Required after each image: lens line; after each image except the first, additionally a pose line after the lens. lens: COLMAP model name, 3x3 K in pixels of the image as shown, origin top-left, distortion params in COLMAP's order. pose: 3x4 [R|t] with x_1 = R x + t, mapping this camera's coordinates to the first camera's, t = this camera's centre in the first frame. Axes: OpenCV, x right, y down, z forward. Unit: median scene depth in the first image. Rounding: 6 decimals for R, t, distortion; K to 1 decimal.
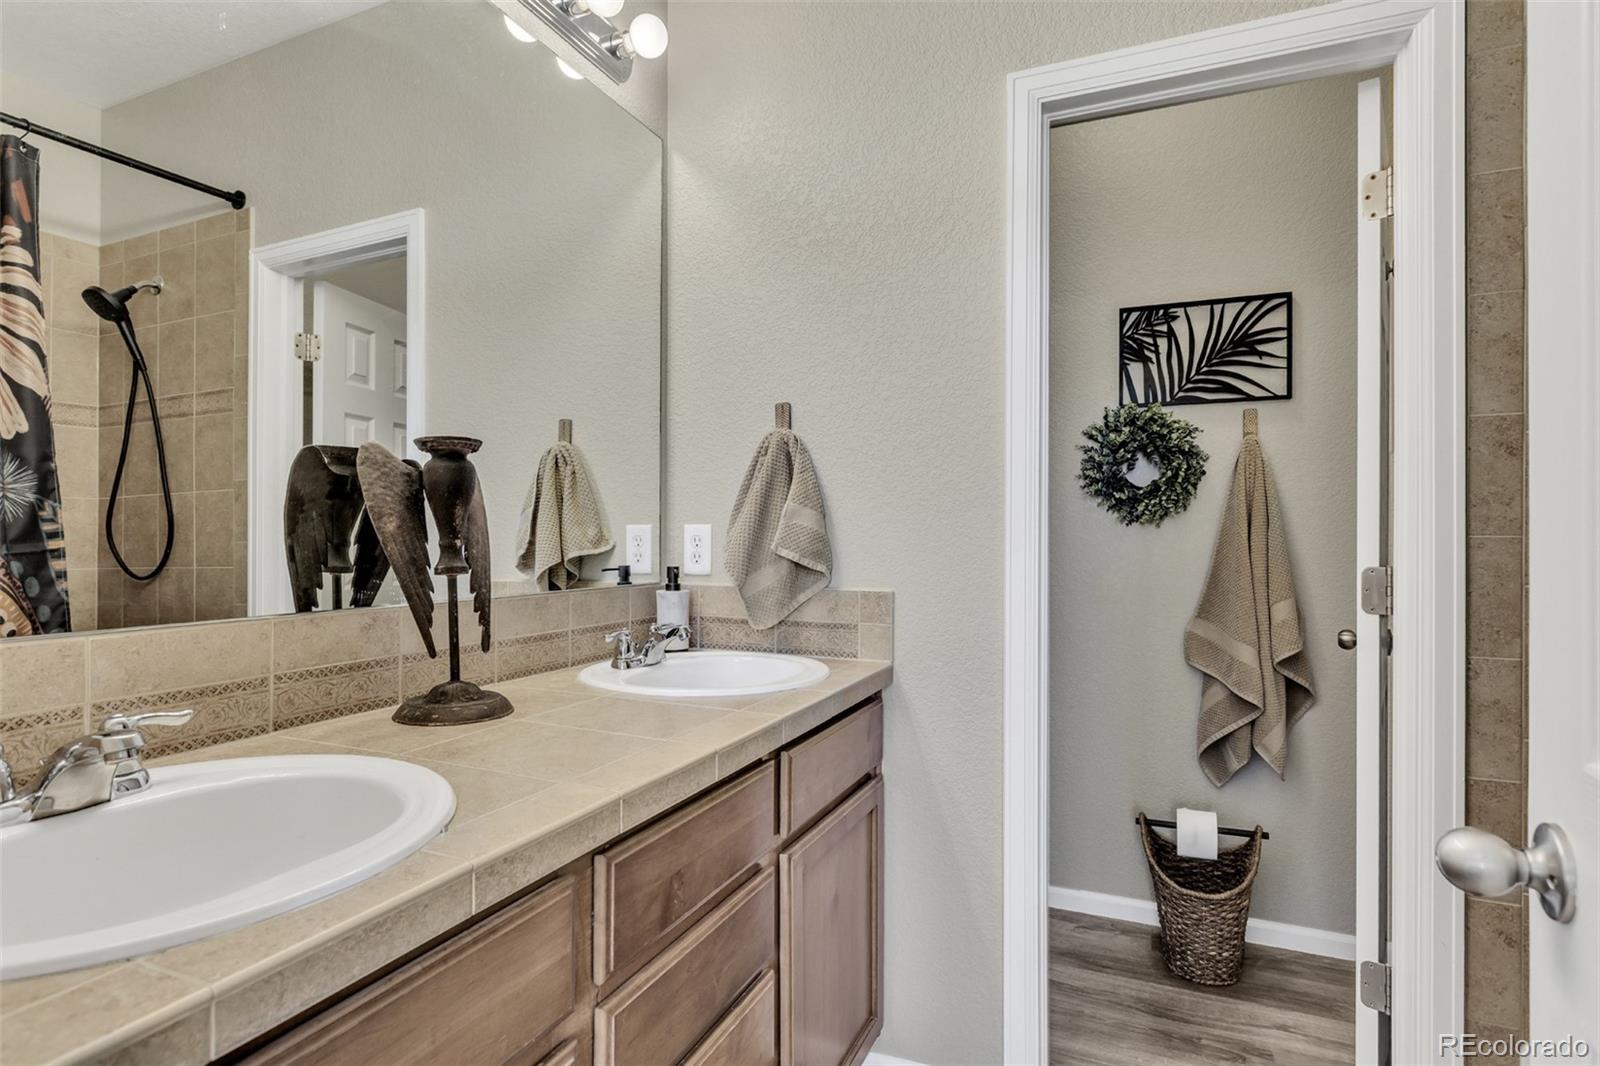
lens RADIAL K [[798.7, 0, 796.6], [0, 798.7, 539.8], [0, 0, 1]] dist [-0.003764, 0.001713]
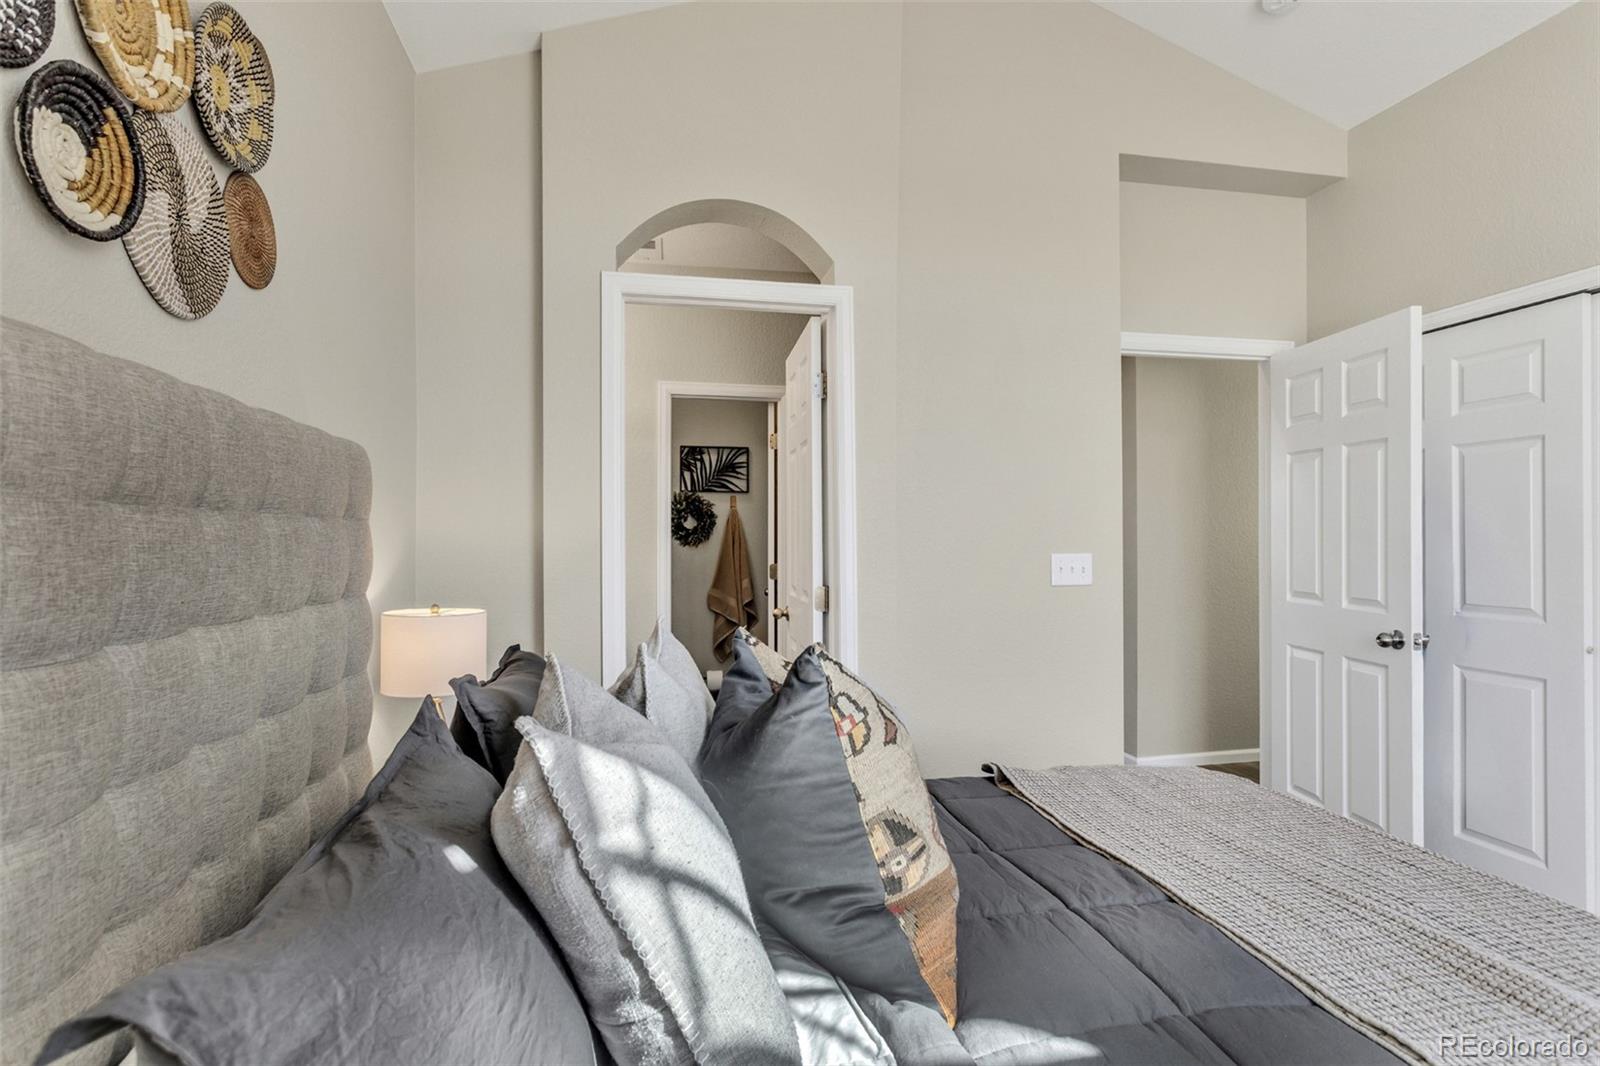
lens RADIAL K [[798.7, 0, 800.9], [0, 798.7, 537.2], [0, 0, 1]] dist [-0.003764, 0.001713]
pose [[0.810163, -0.000681, 0.586204, -0.615977], [0.002768, 0.999993, -0.002663, -0.038679], [-0.586198, 0.003780, 0.810159, -0.967801]]
